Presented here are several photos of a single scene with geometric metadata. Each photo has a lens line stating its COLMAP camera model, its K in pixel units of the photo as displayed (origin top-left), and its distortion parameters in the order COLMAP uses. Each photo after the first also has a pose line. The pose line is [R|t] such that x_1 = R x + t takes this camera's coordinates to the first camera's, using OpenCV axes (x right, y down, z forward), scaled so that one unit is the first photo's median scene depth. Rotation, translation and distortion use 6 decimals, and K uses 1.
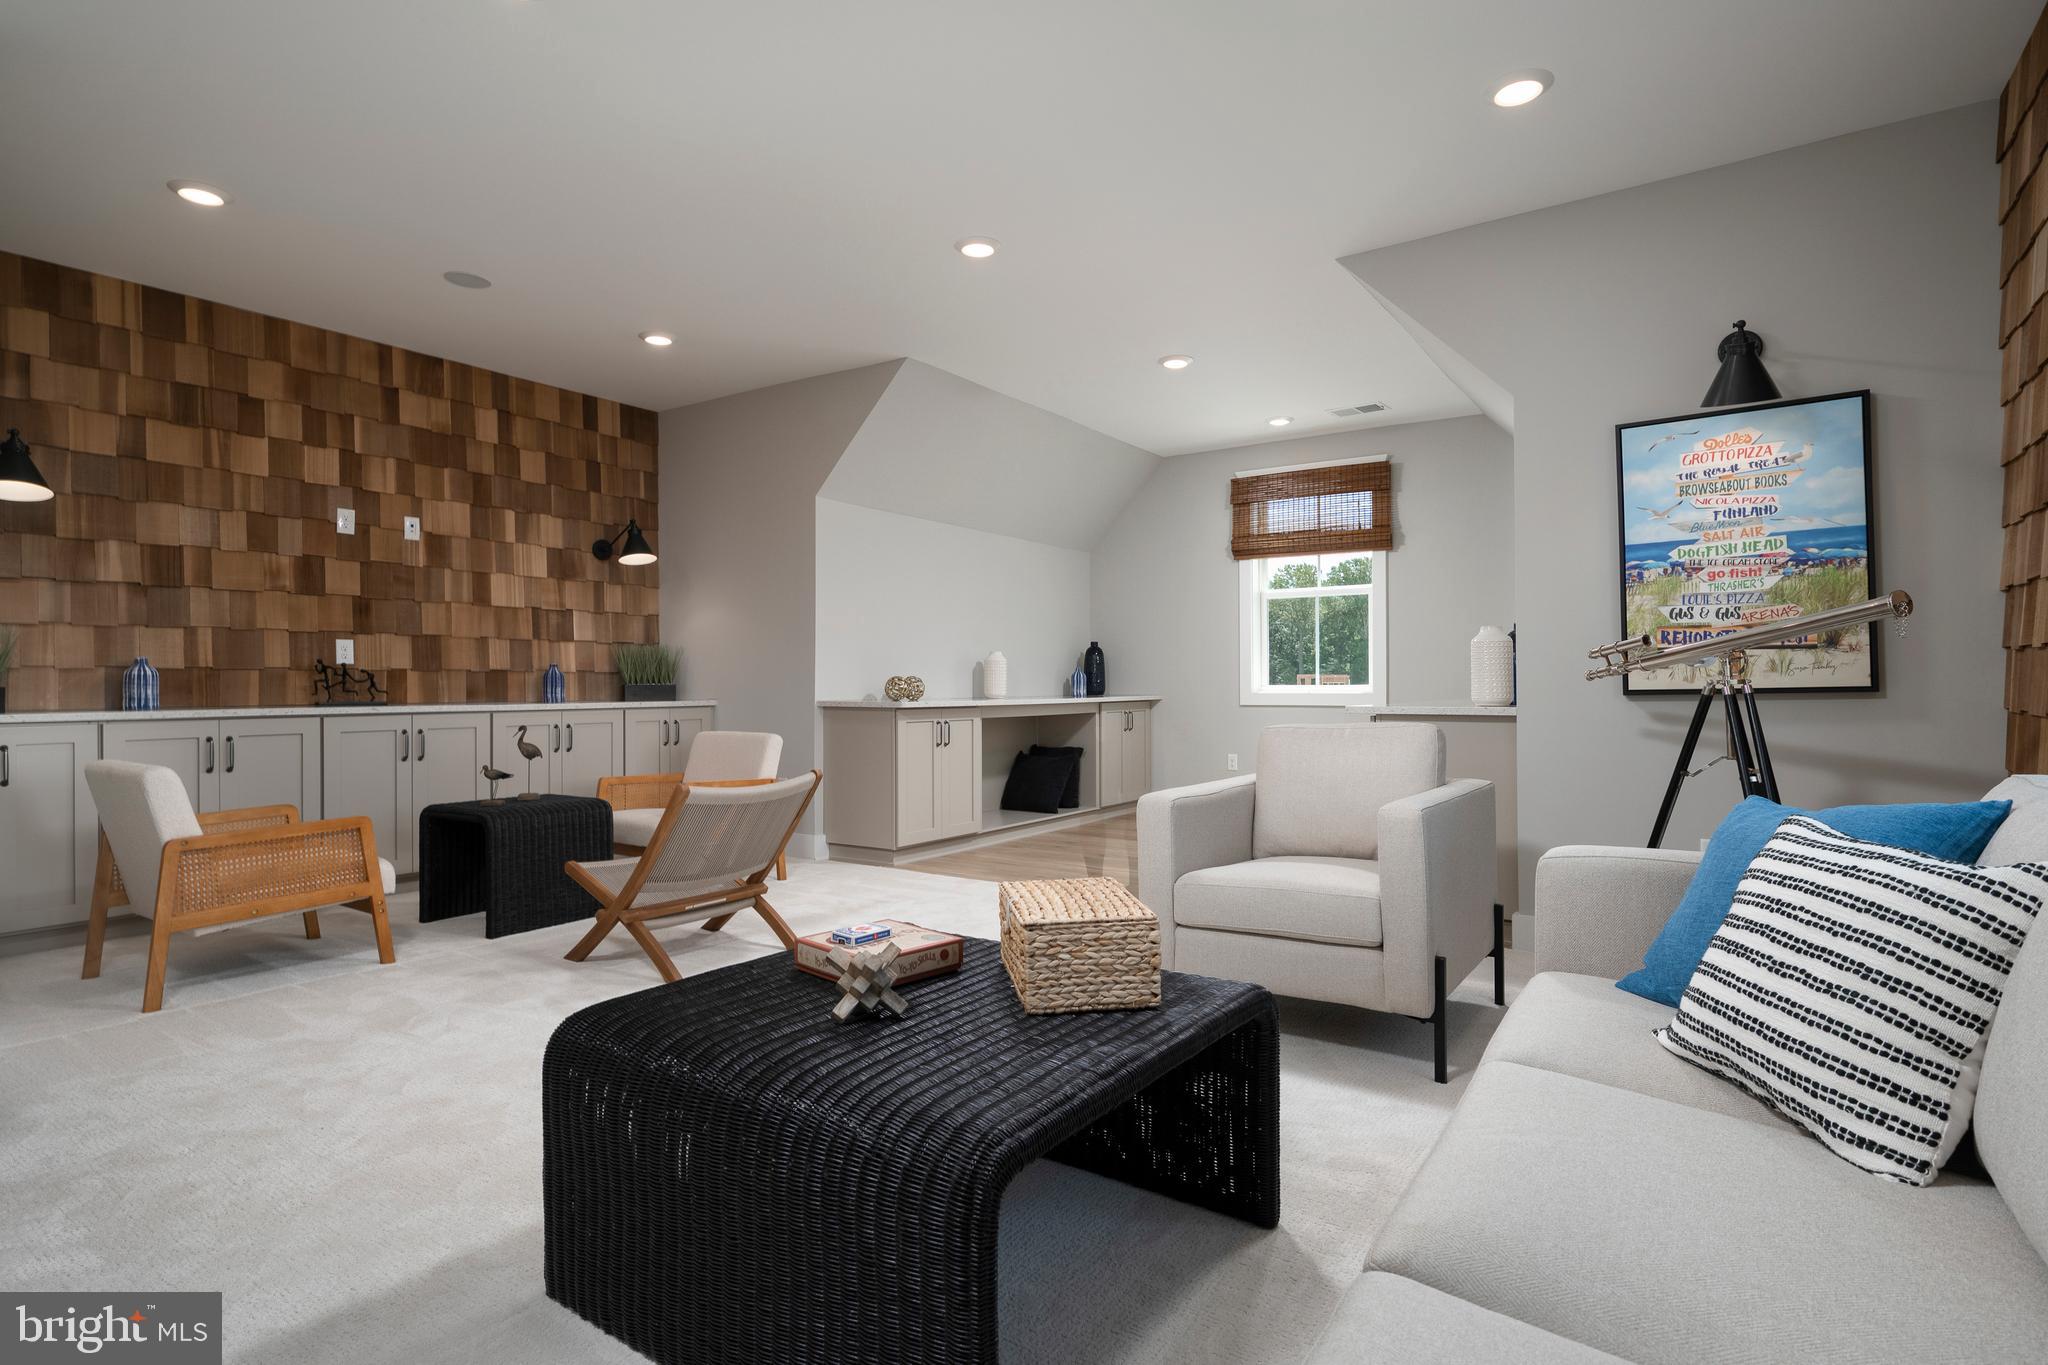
lens RADIAL K [[1038.6, 0, 1018.9], [0, 1038.6, 651.5], [0, 0, 1]] dist [-0.001315, 0.001550]
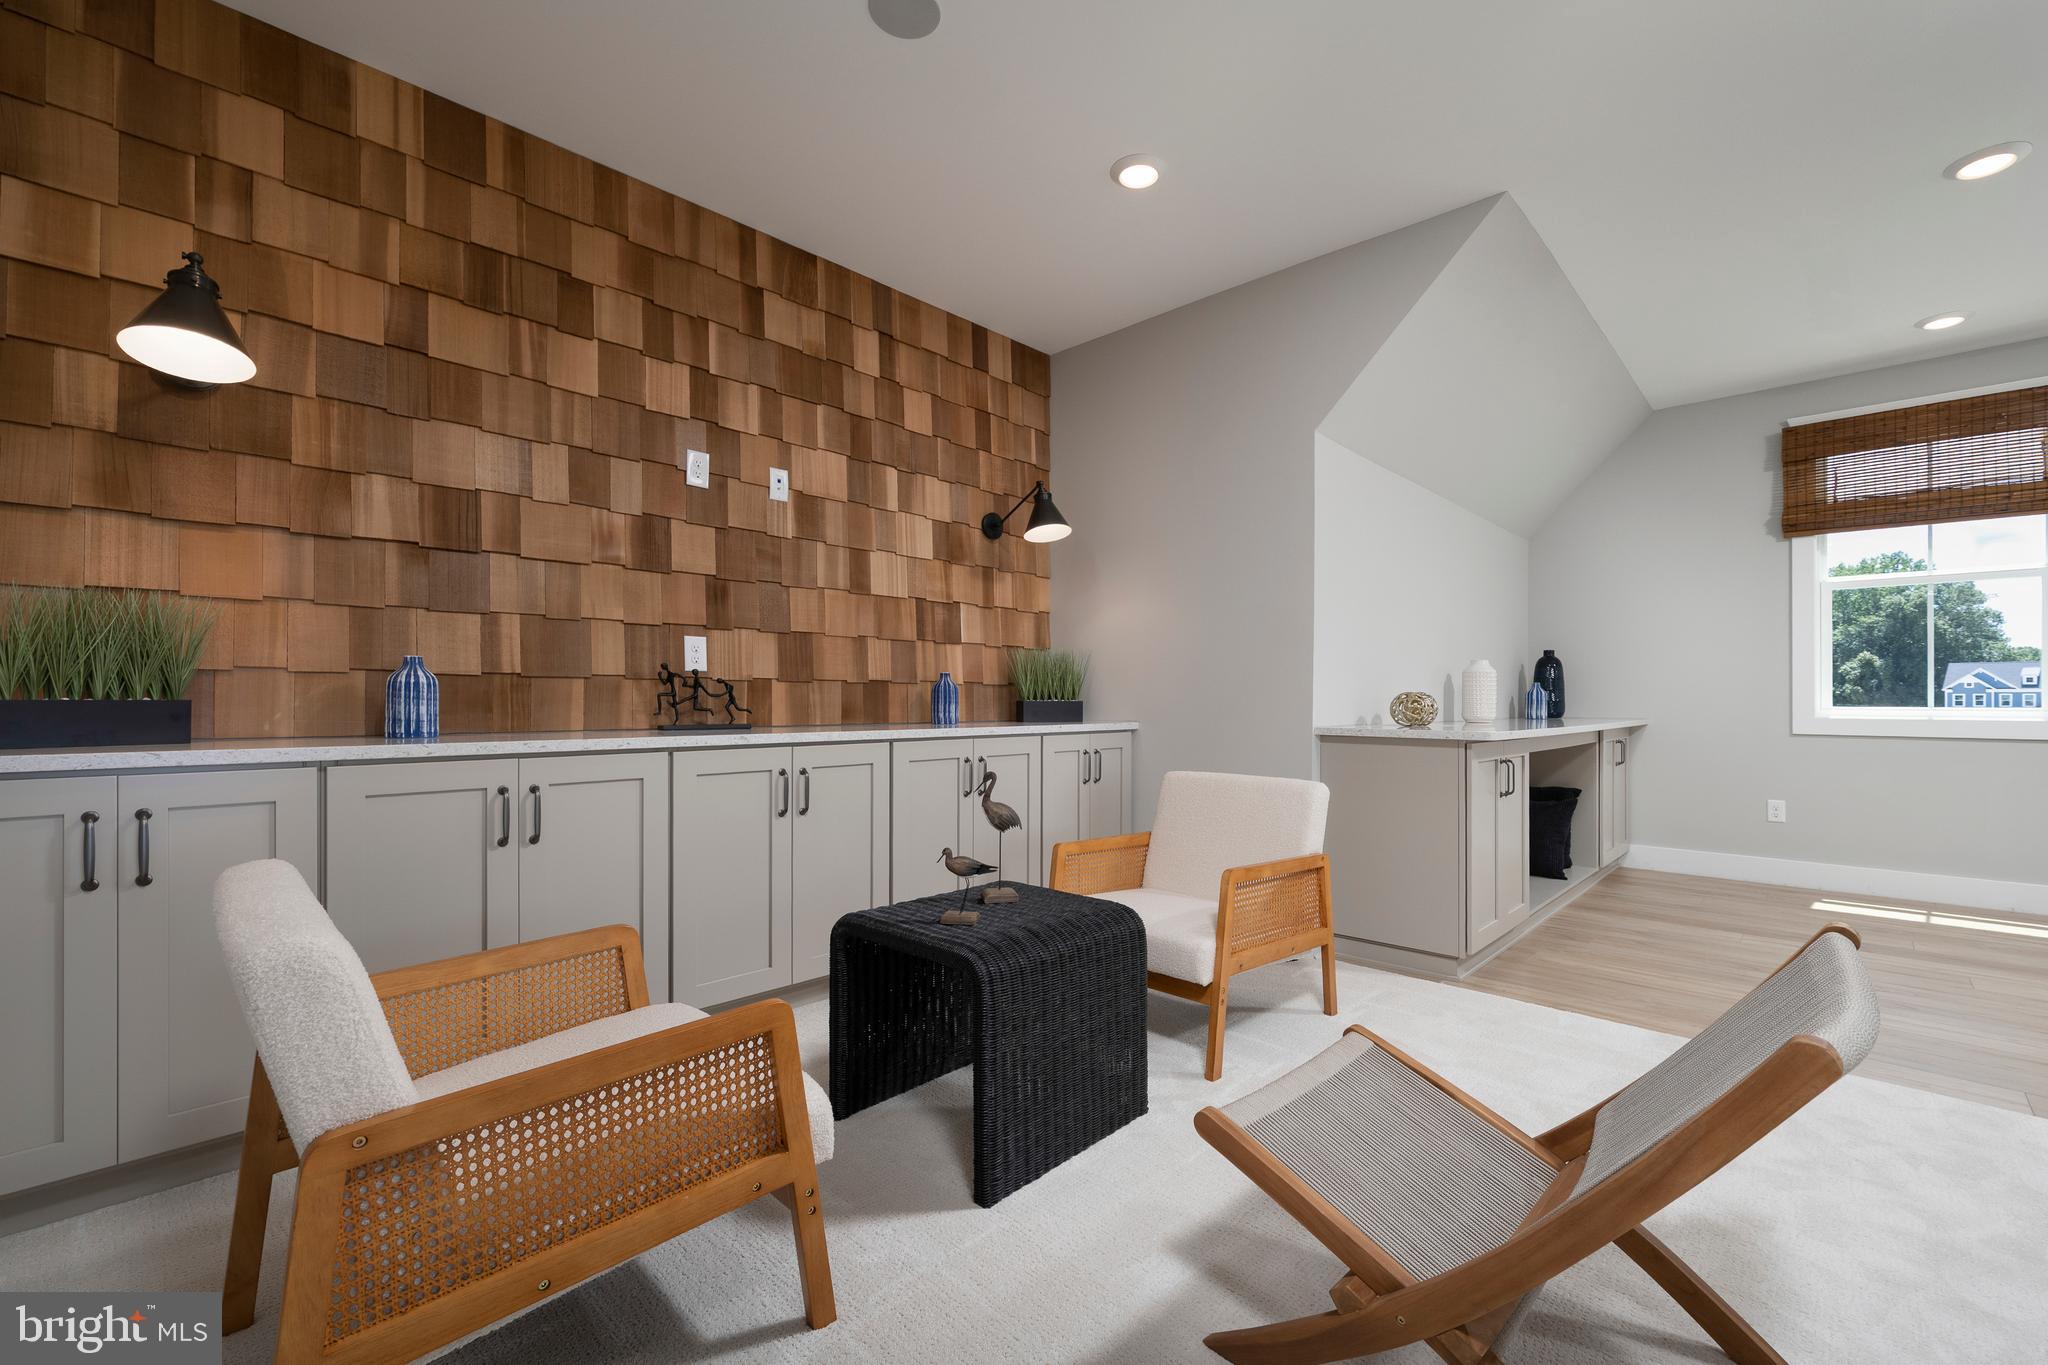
lens RADIAL K [[854.8, 0, 1032.6], [0, 854.8, 666.6], [0, 0, 1]] dist [-0.000353, 0.000106]
pose [[0.986387, 0.000309, -0.164443, -0.329631], [-0.001480, 0.999974, -0.007000, 0.013361], [0.164437, 0.007148, 0.986362, 0.467293]]
